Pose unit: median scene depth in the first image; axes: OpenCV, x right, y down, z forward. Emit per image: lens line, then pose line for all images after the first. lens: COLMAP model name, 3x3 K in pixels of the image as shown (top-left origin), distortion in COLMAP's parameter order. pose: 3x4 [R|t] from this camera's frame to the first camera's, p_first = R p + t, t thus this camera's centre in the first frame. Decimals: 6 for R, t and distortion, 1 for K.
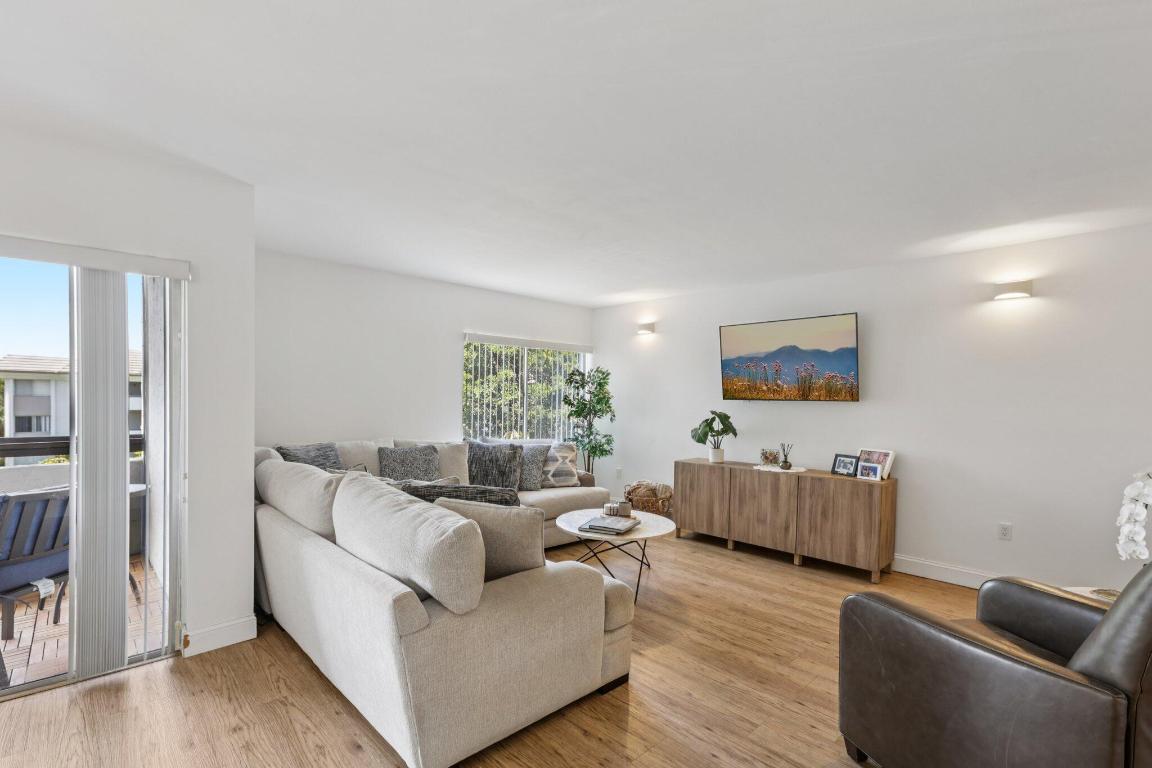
lens RADIAL K [[511.1, 0, 593.3], [0, 511.1, 409.8], [0, 0, 1]] dist [-0.001154, 0.000982]
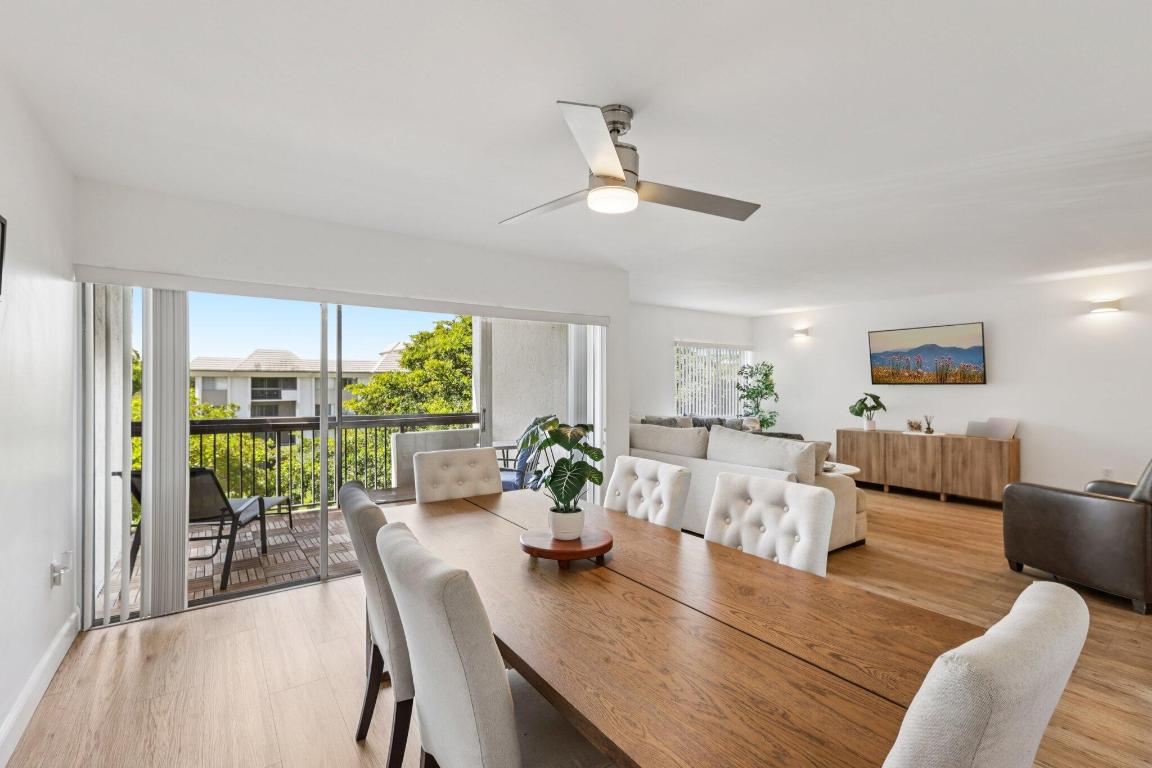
lens RADIAL K [[511.1, 0, 578.0], [0, 511.1, 381.2], [0, 0, 1]] dist [-0.001154, 0.000982]
pose [[0.990064, -0.016673, -0.139624, -0.363956], [0.012368, 0.999423, -0.031639, 0.005192], [0.140071, 0.029598, 0.989699, -0.503139]]
